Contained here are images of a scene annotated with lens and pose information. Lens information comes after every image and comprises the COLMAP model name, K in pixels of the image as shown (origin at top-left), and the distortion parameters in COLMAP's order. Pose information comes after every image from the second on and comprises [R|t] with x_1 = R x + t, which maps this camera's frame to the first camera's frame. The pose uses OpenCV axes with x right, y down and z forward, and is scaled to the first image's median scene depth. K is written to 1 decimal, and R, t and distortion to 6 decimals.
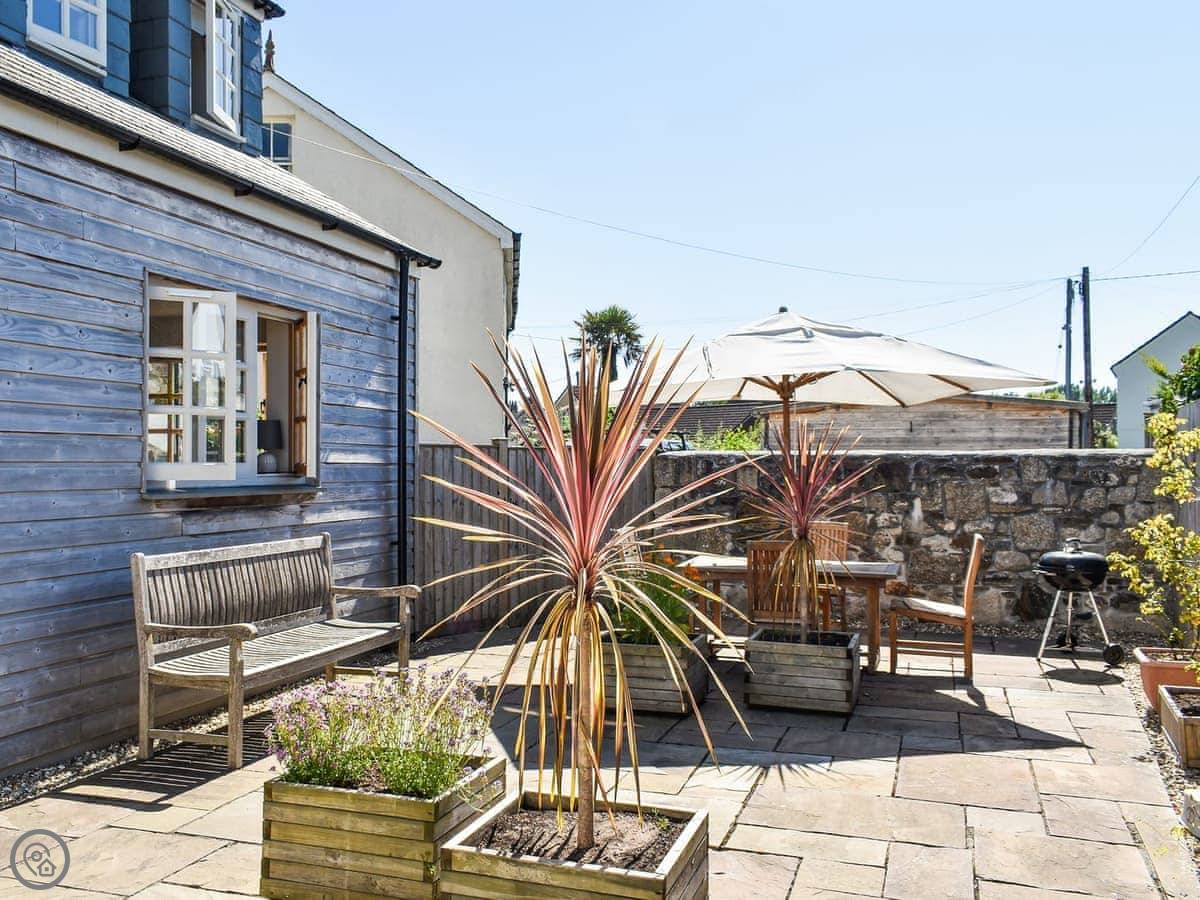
lens RADIAL K [[1096.1, 0, 600.0], [0, 1096.1, 450.0], [0, 0, 1]] dist [0.041896, -0.002941]
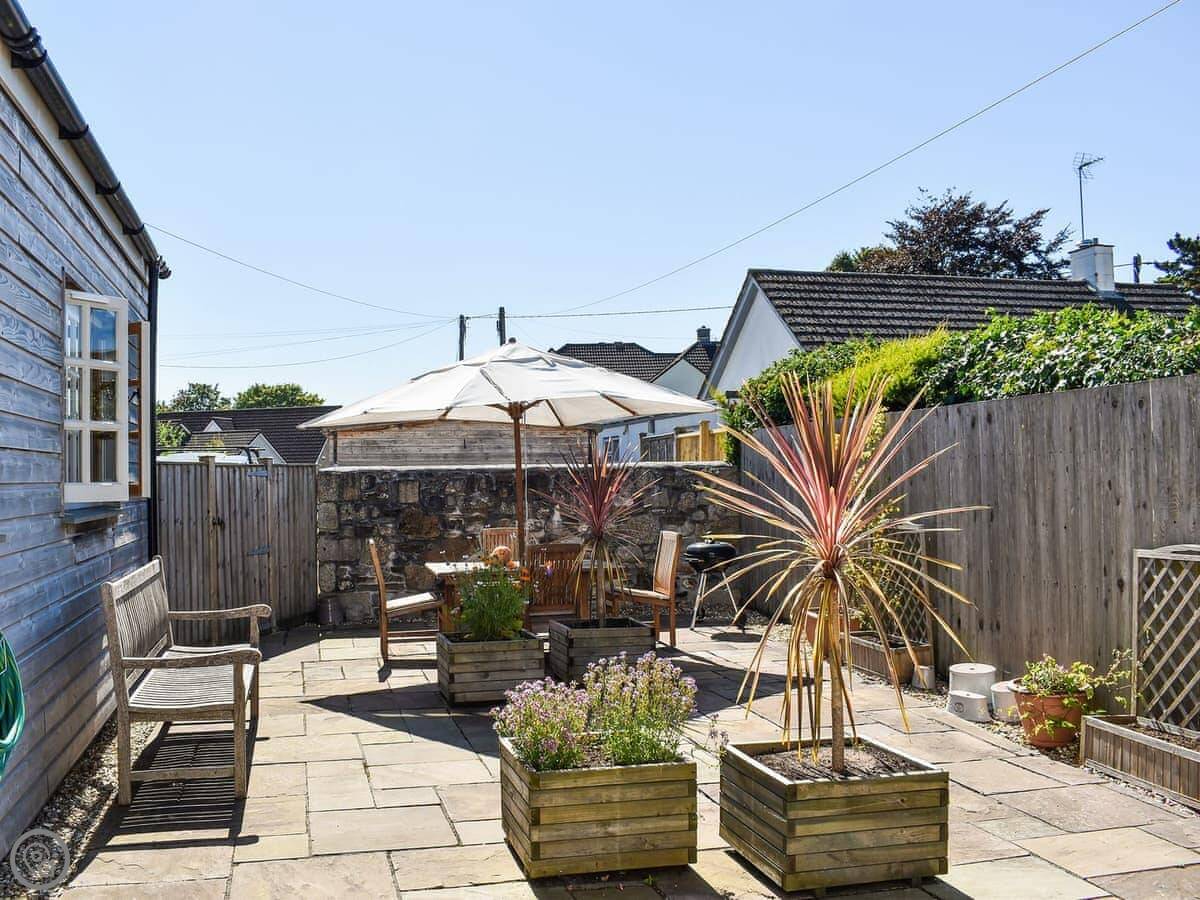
lens RADIAL K [[1017.6, 0, 642.2], [0, 1017.6, 453.5], [0, 0, 1]] dist [-0.009144, 0.002077]
pose [[0.863947, -0.004441, 0.503564, -0.181948], [0.010307, 0.999908, -0.008864, -0.000301], [-0.503478, 0.012848, 0.863913, 0.021473]]
